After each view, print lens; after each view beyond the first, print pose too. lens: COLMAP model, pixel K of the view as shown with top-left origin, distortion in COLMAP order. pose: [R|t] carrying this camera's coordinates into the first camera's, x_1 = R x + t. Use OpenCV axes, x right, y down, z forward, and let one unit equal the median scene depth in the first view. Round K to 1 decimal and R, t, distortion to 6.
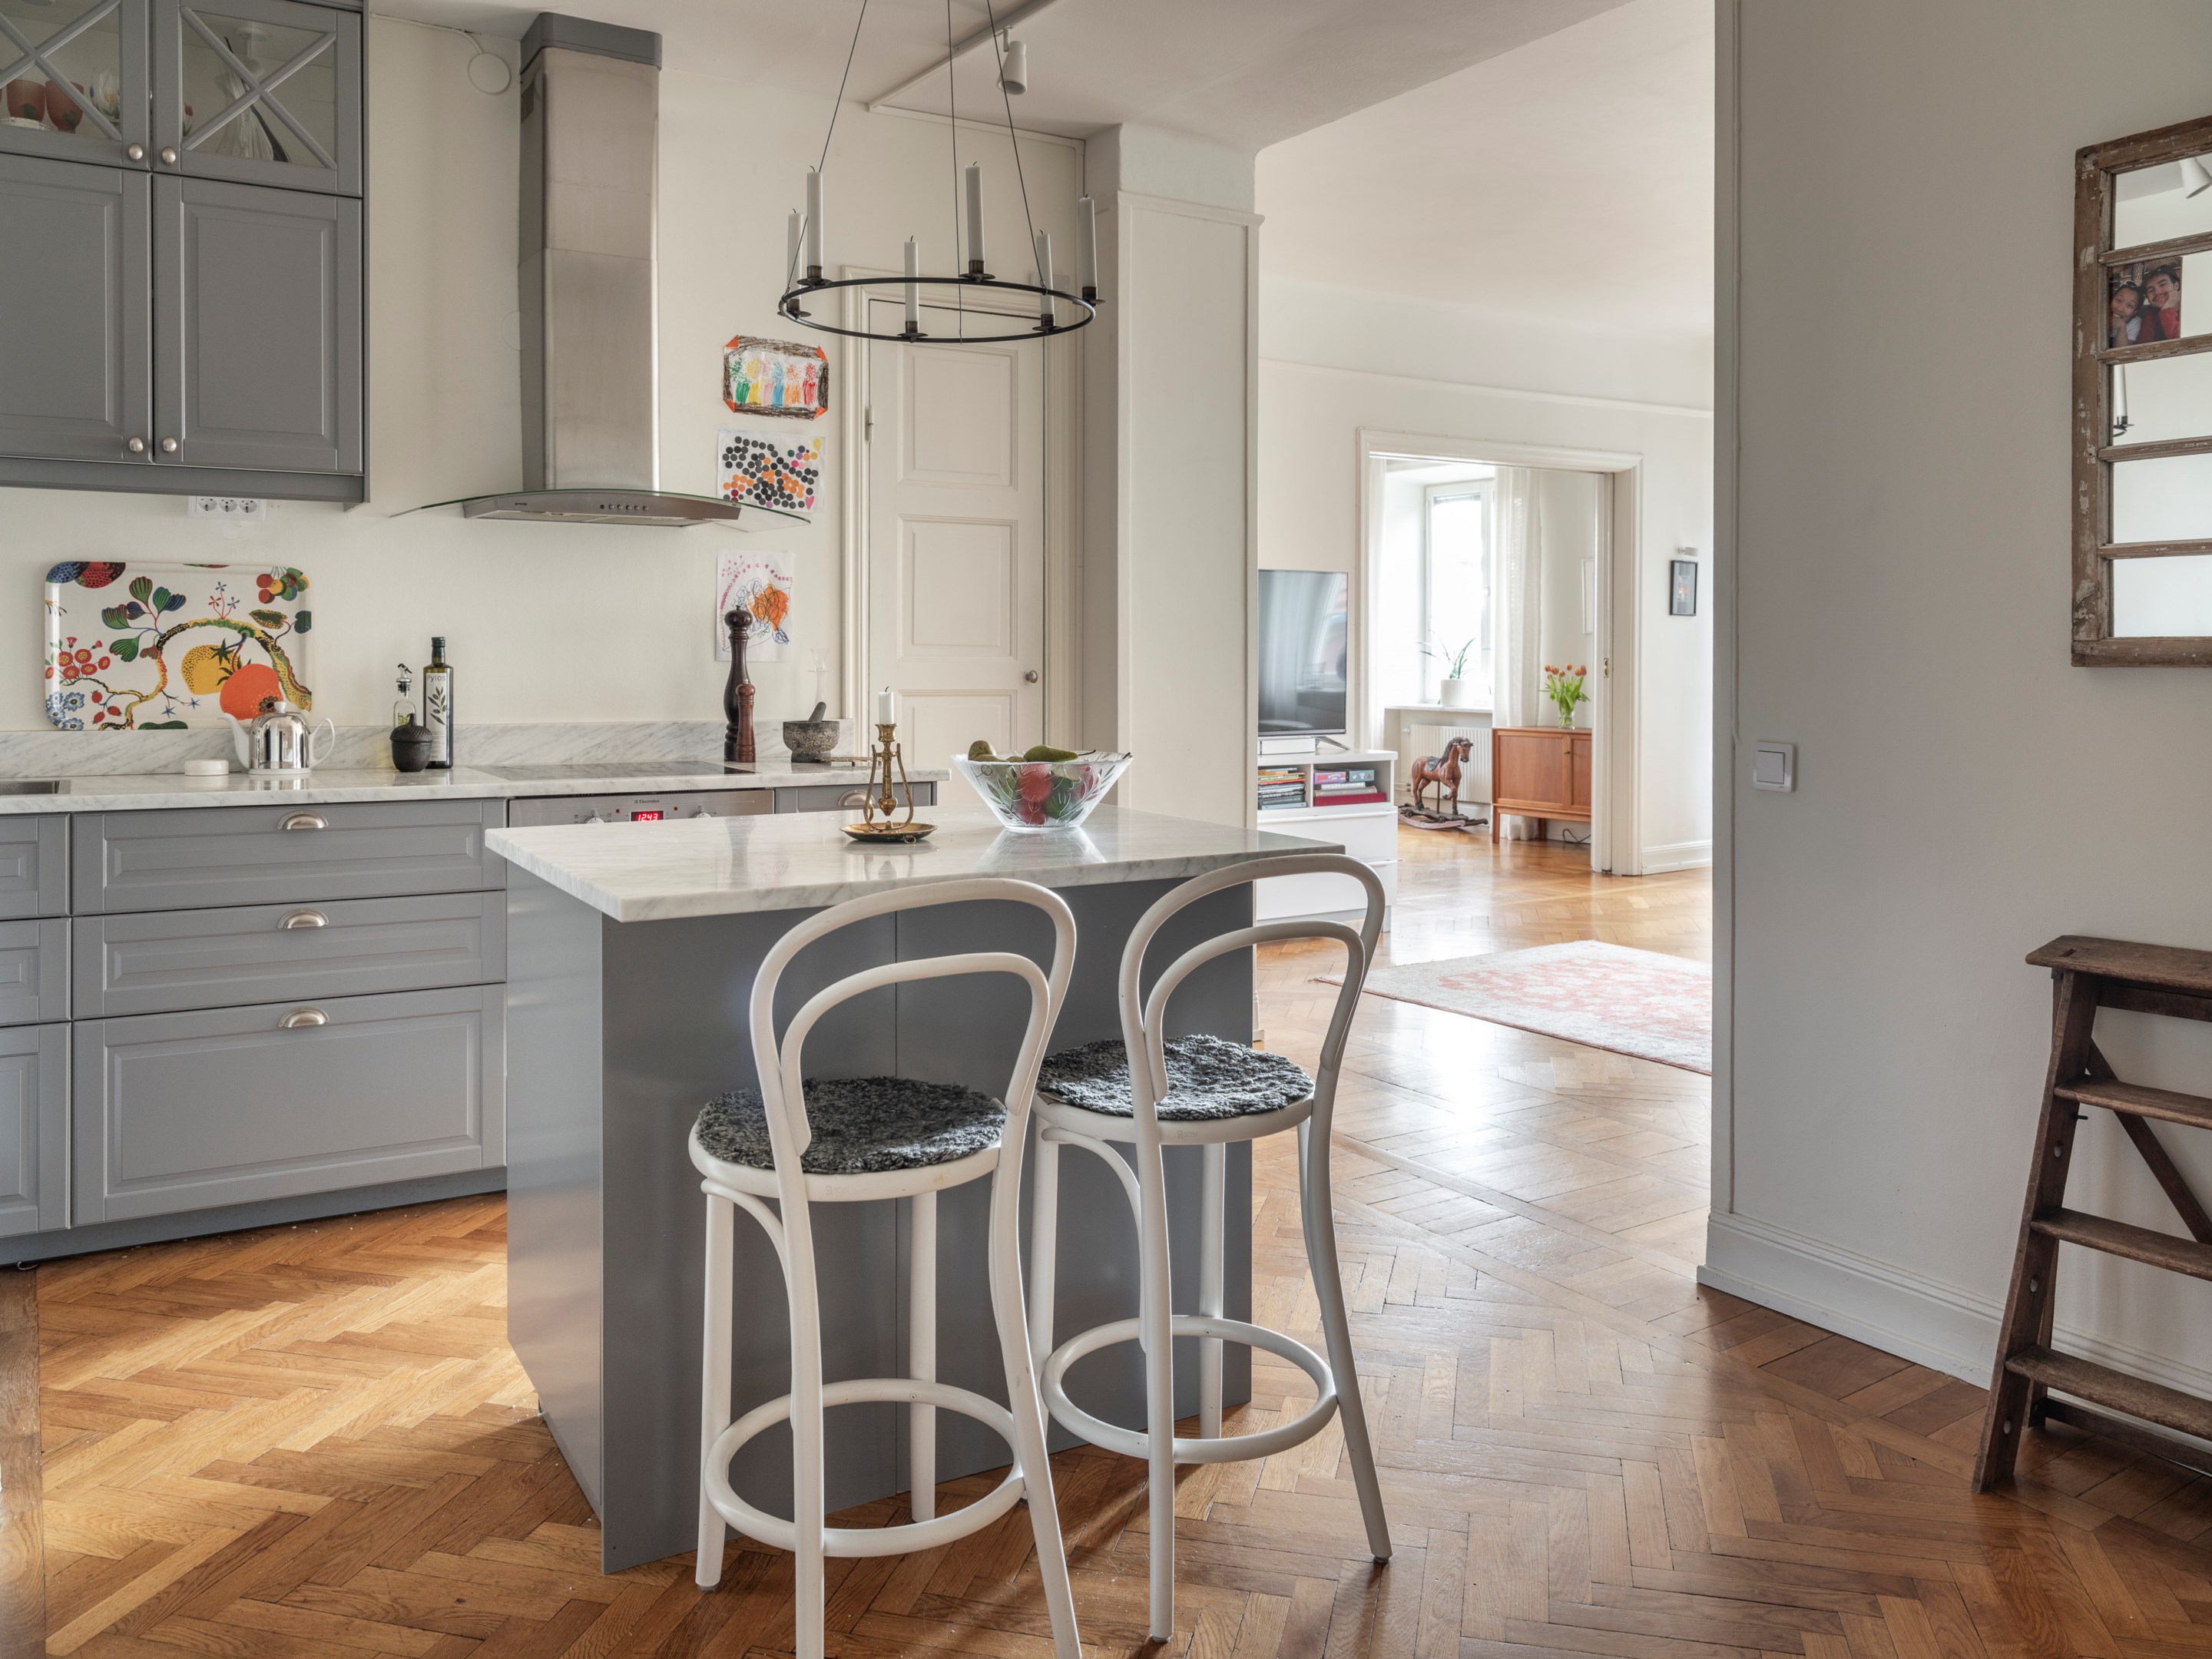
lens RADIAL K [[1712.2, 0, 1124.7], [0, 1712.2, 700.4], [0, 0, 1]] dist [-0.002709, -0.000315]
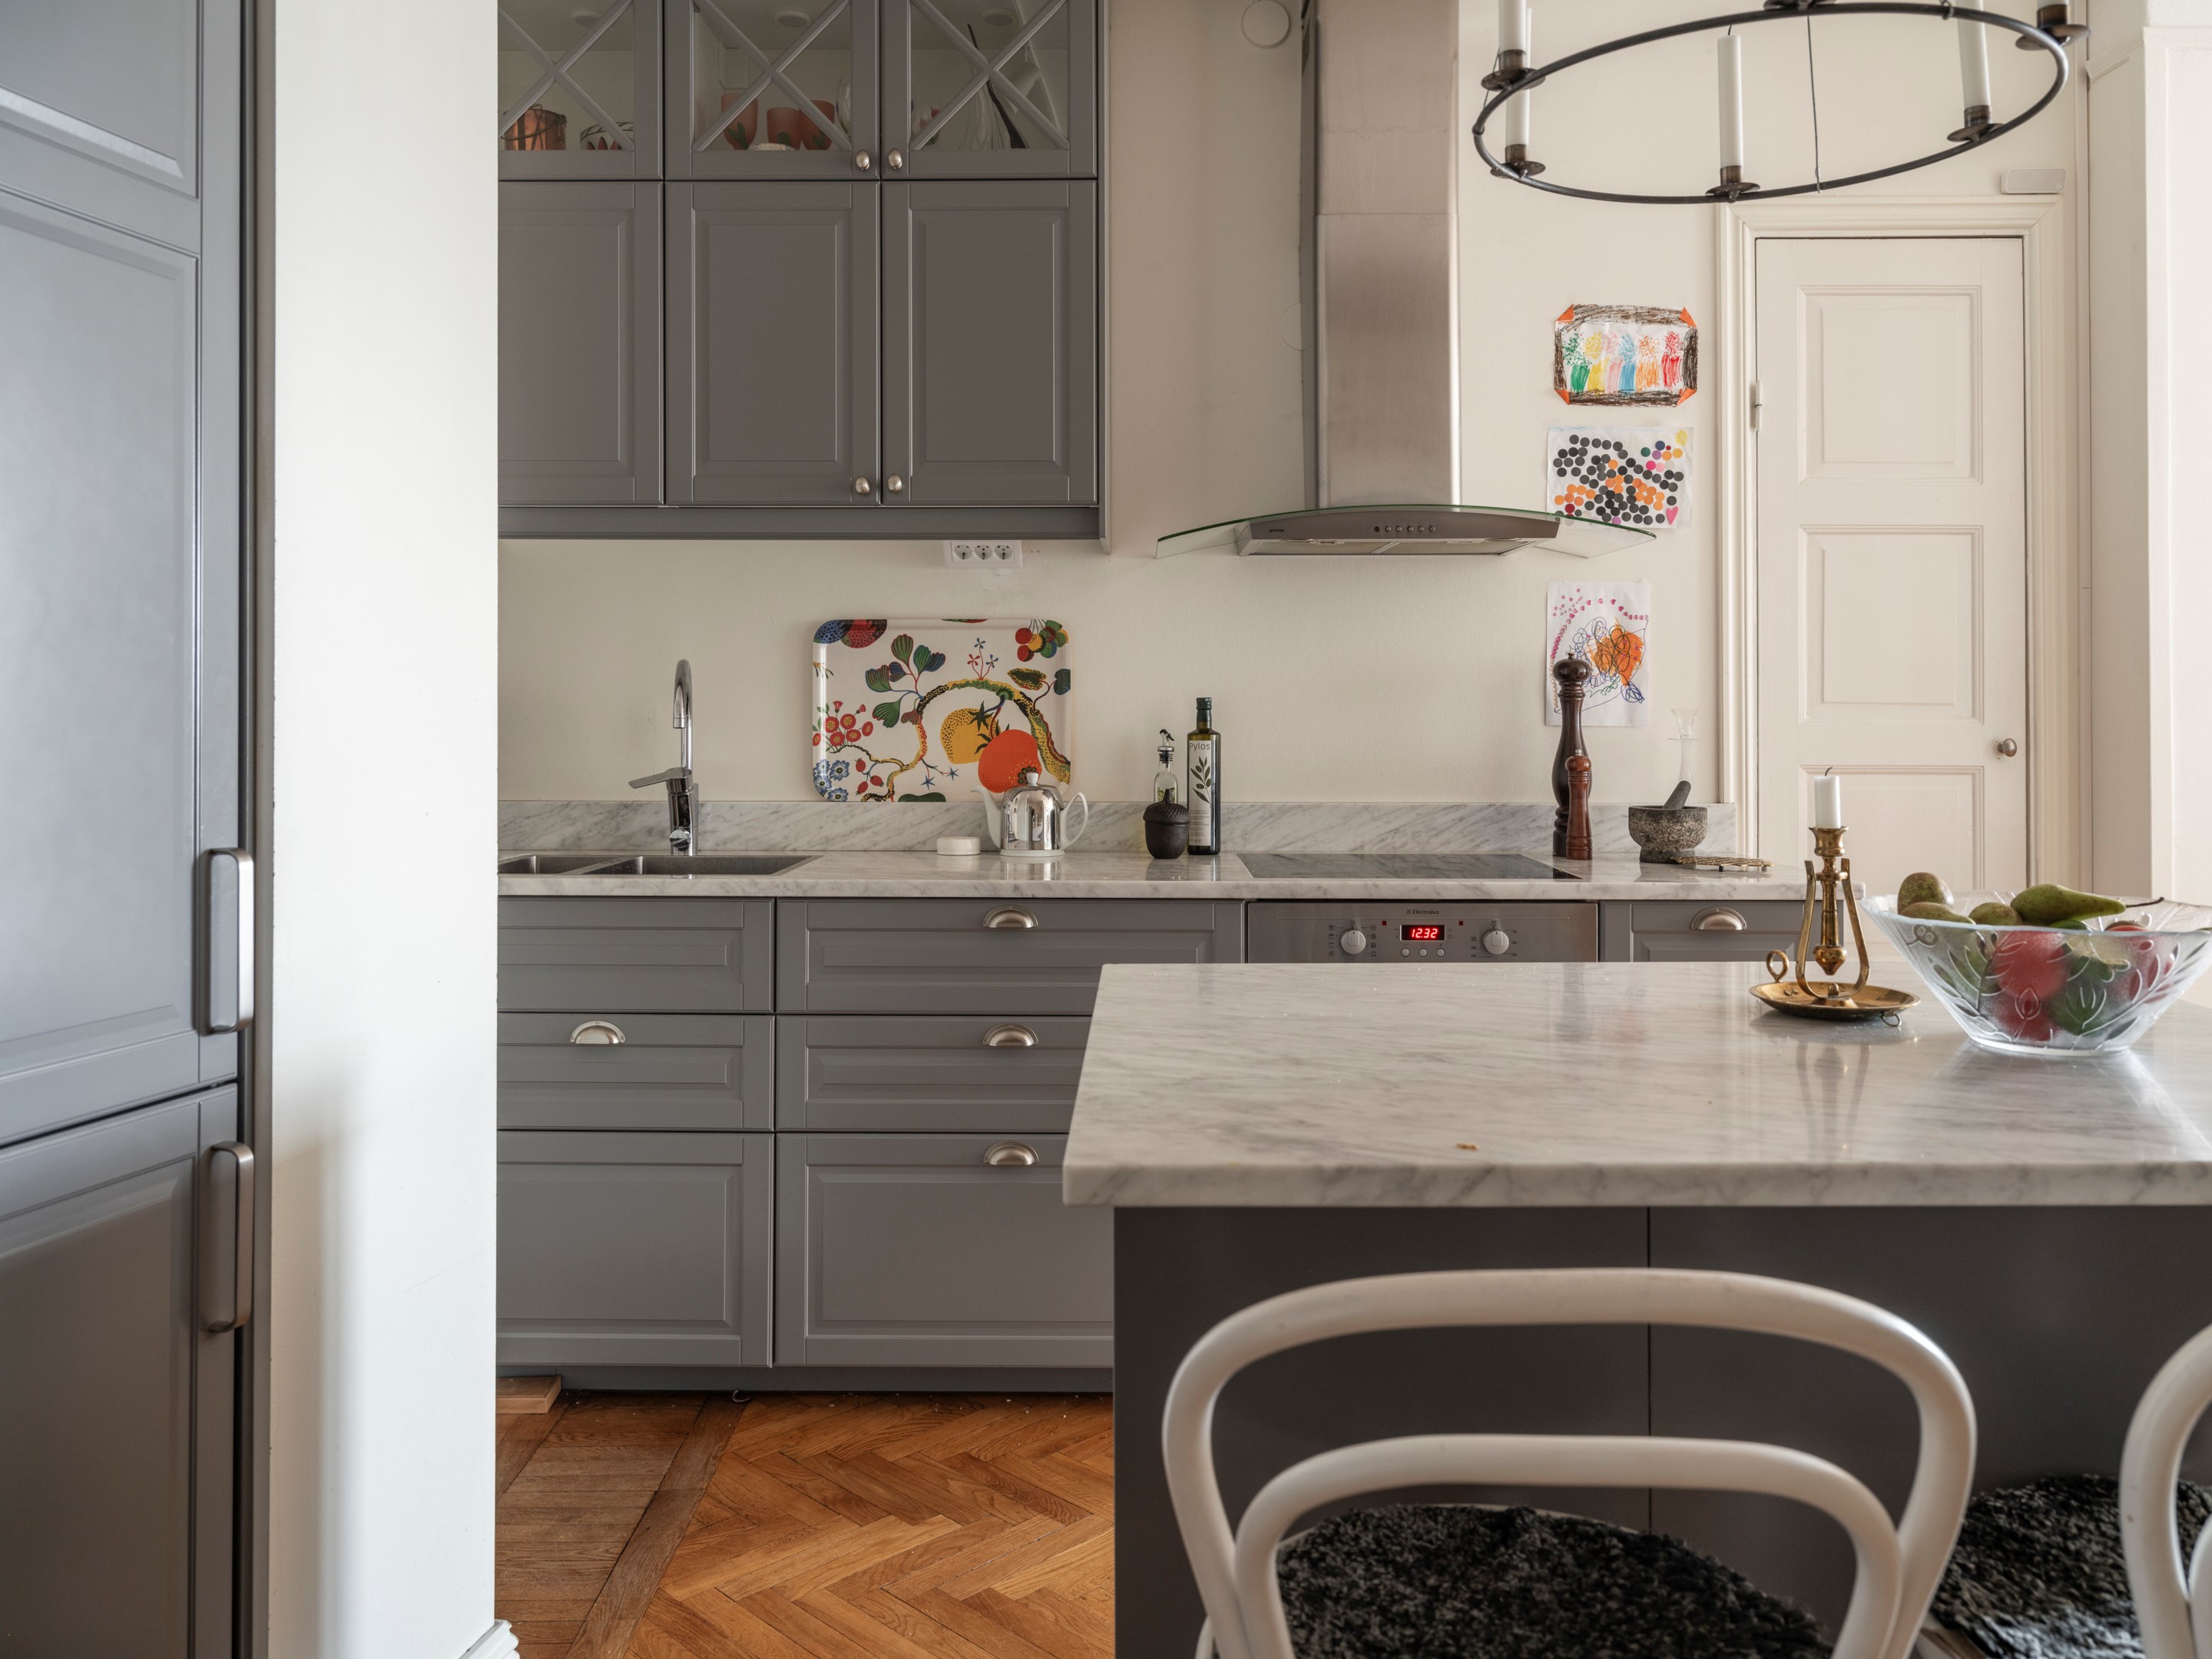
lens RADIAL K [[1712.2, 0, 1124.7], [0, 1712.2, 700.4], [0, 0, 1]] dist [-0.002709, -0.000315]
pose [[0.851547, -0.008275, -0.524213, 0.006083], [-0.010683, 0.999394, -0.033130, -0.007665], [0.524169, 0.033812, 0.850943, 0.272863]]
